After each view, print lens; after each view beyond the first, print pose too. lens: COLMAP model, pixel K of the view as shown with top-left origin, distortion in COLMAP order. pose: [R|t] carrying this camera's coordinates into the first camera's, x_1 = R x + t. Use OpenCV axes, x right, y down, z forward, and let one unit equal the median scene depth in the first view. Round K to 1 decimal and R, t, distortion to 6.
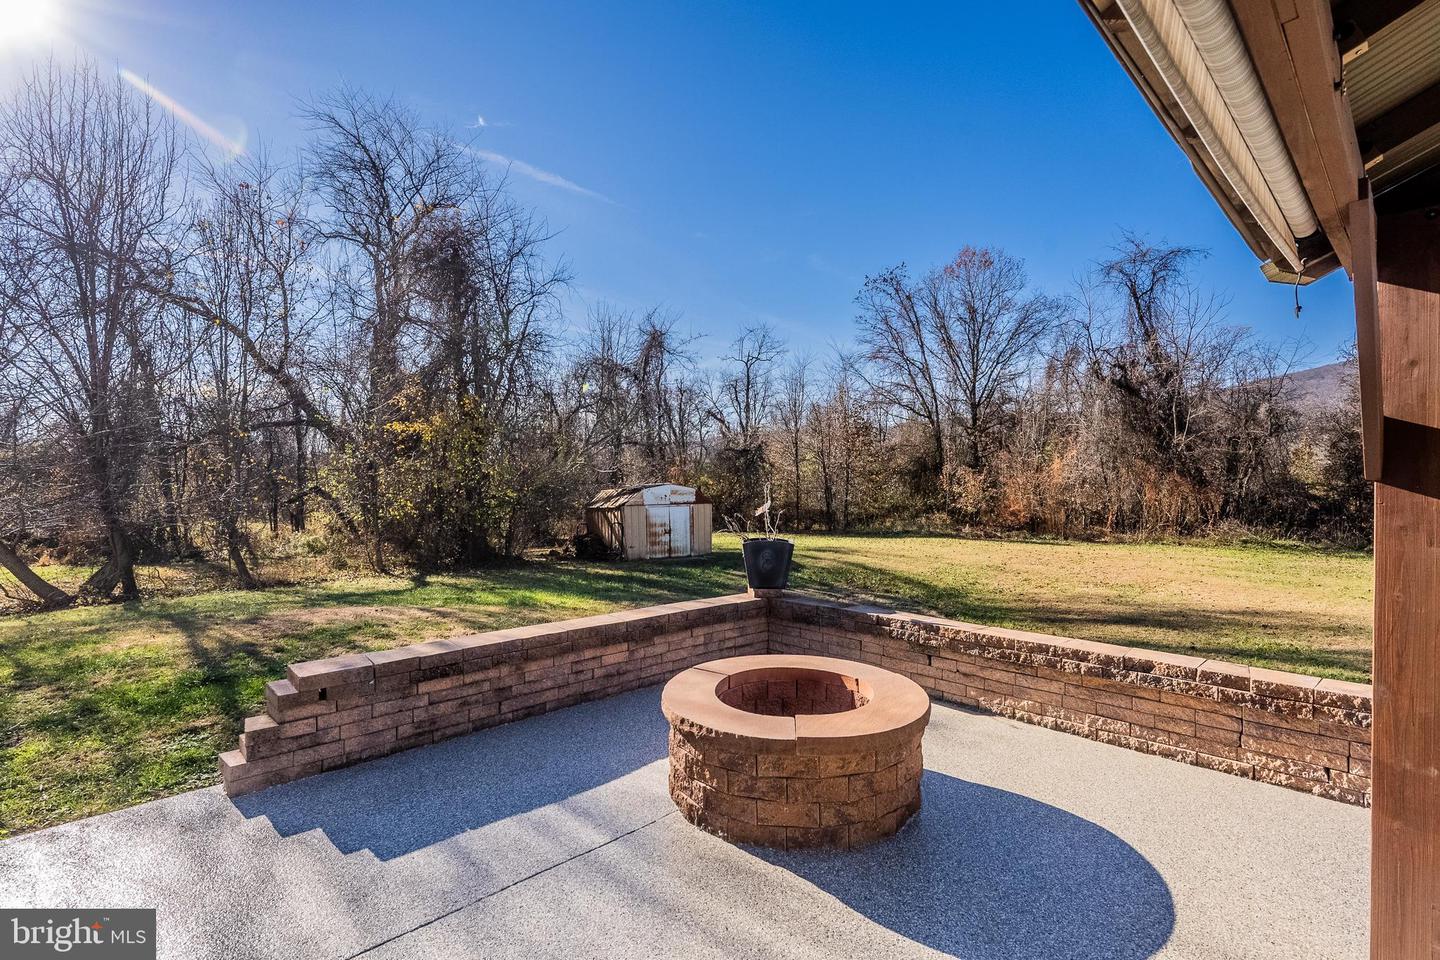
lens RADIAL K [[655.7, 0, 725.2], [0, 655.7, 483.8], [0, 0, 1]] dist [-0.001855, 0.000133]
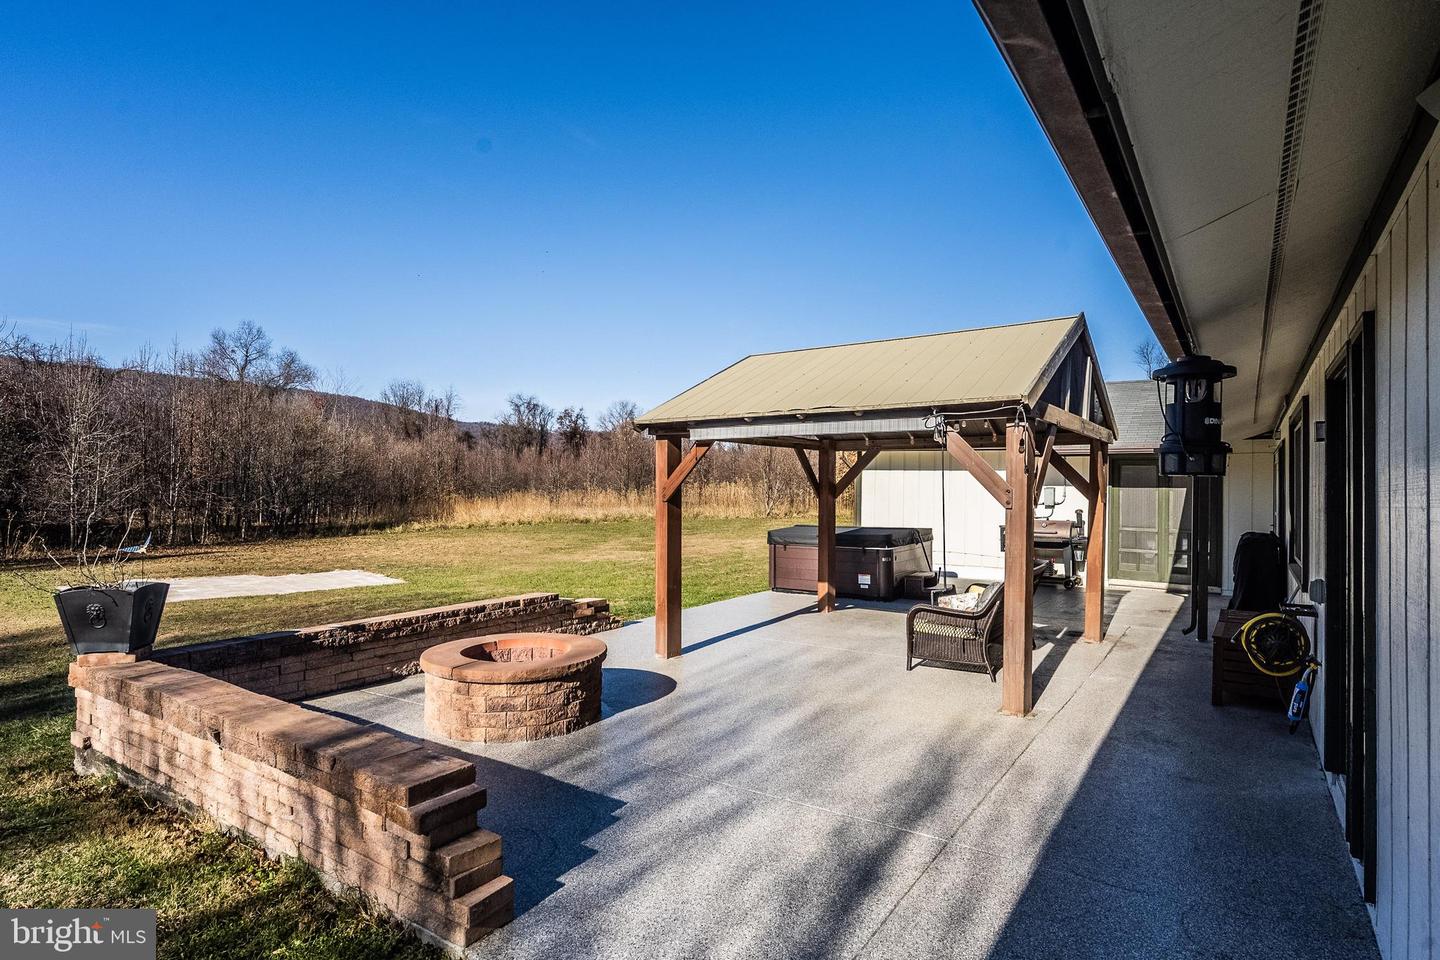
lens RADIAL K [[764.2, 0, 720.0], [0, 764.2, 480.0], [0, 0, 1]] dist [0.000727, 0.000234]
pose [[-0.201244, 0.009121, 0.979499, -0.231215], [0.001471, 0.999958, -0.009010, -0.006522], [-0.979540, -0.000373, -0.201249, 0.126064]]
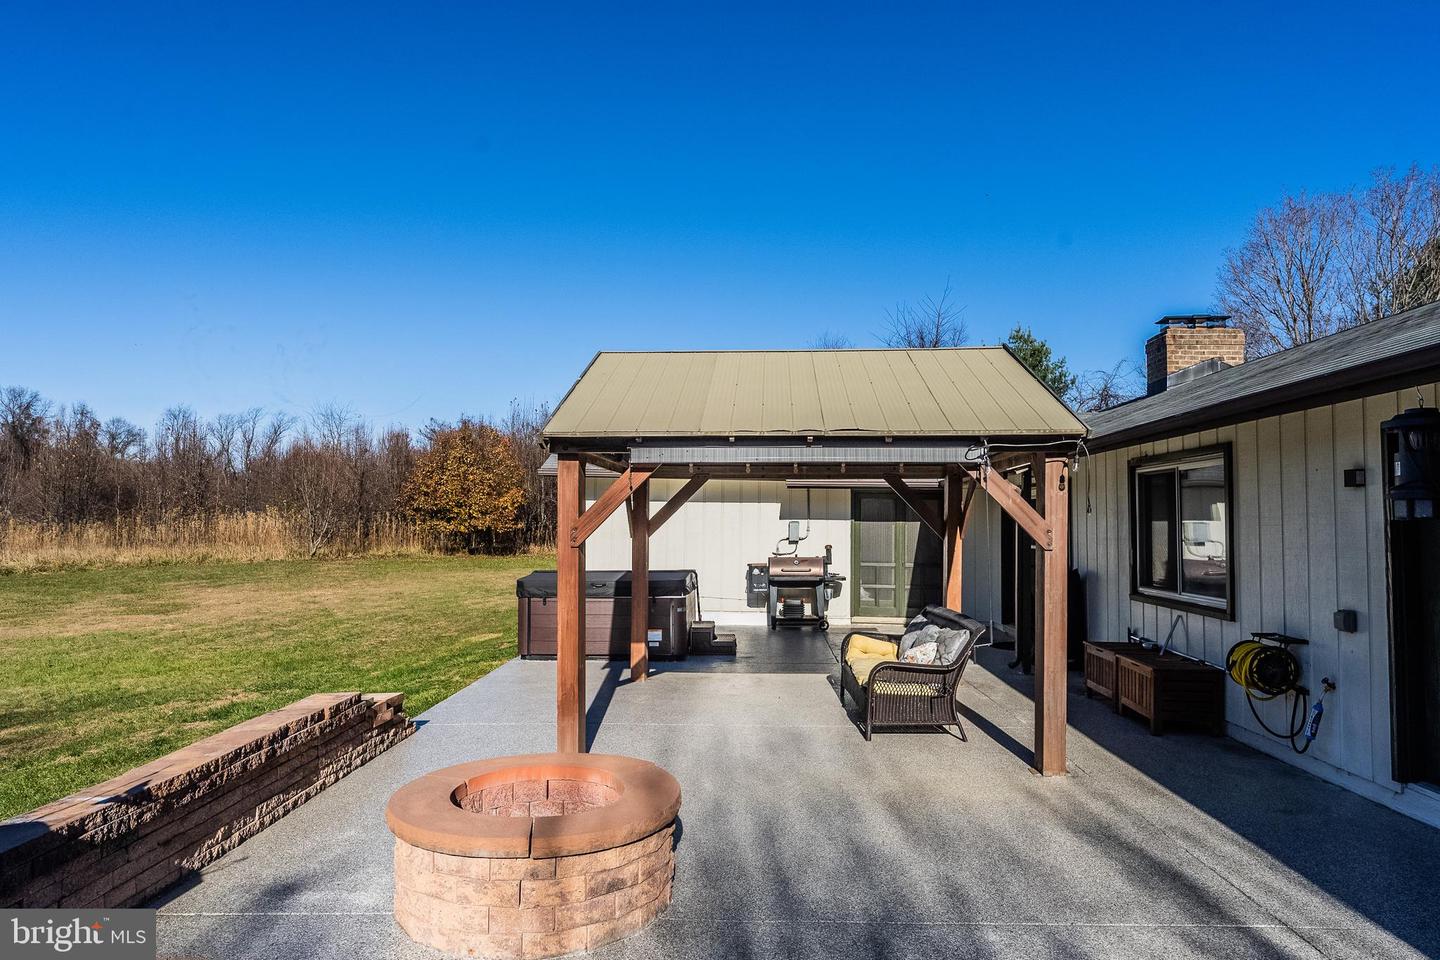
lens RADIAL K [[902.5, 0, 725.8], [0, 902.5, 475.0], [0, 0, 1]] dist [-0.001370, -0.000676]
pose [[-0.692178, 0.033595, 0.720944, -0.140141], [0.001306, 0.998973, -0.045297, -0.009551], [-0.721725, -0.030411, -0.691511, 0.237786]]
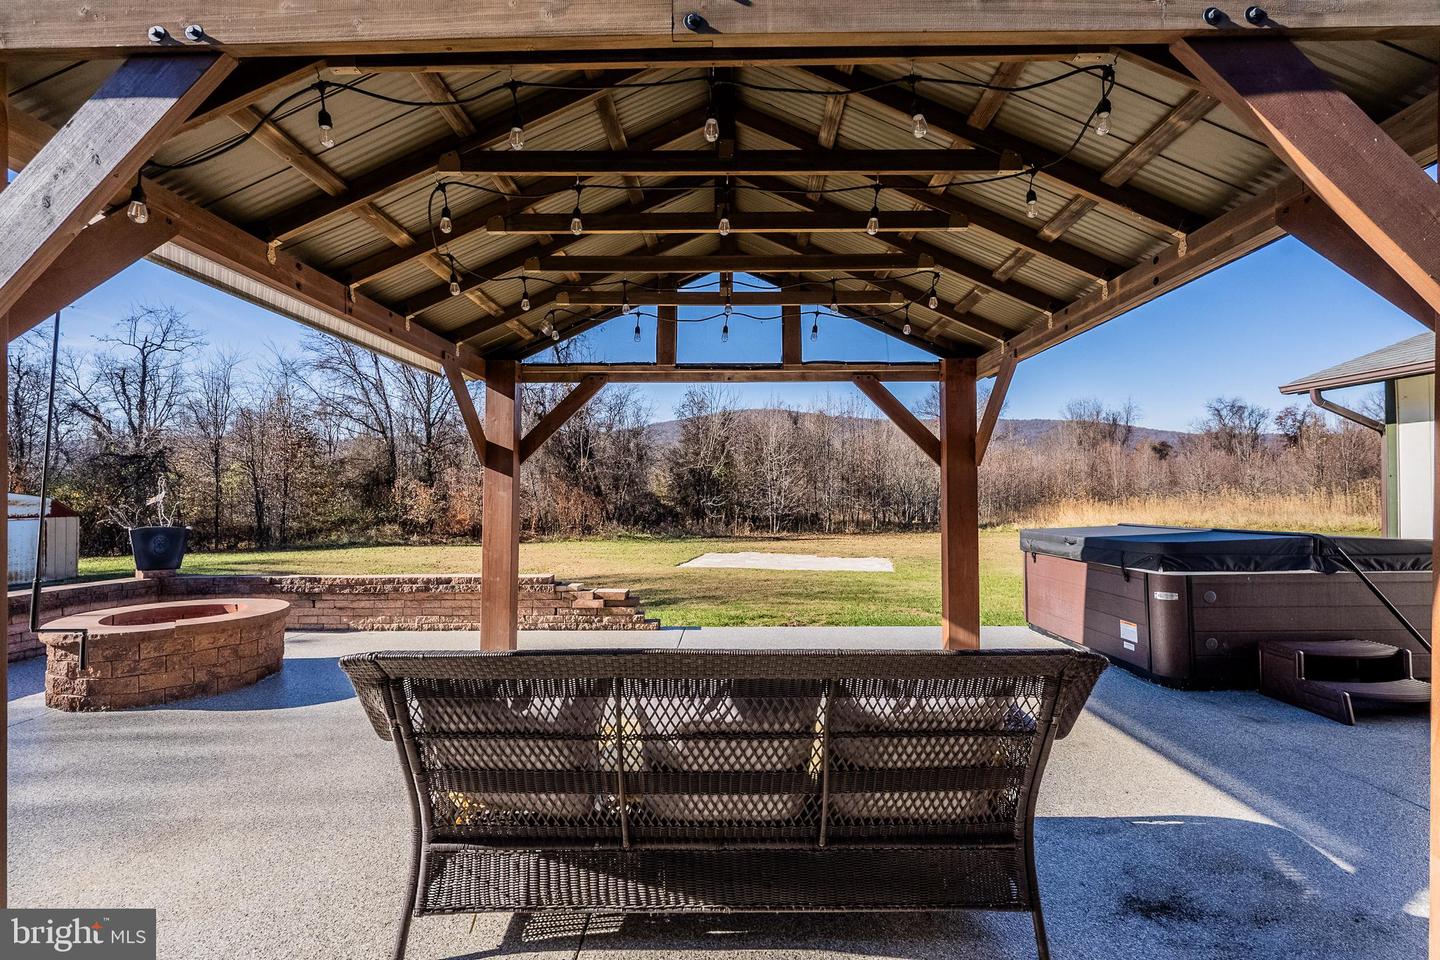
lens RADIAL K [[617.6, 0, 720.0], [0, 617.6, 480.0], [0, 0, 1]] dist [-0.000551, -0.000376]
pose [[0.705353, 0.019395, 0.708591, -0.002581], [0.004137, 0.999496, -0.031475, 0.010374], [-0.708845, 0.025133, 0.704917, -0.107452]]
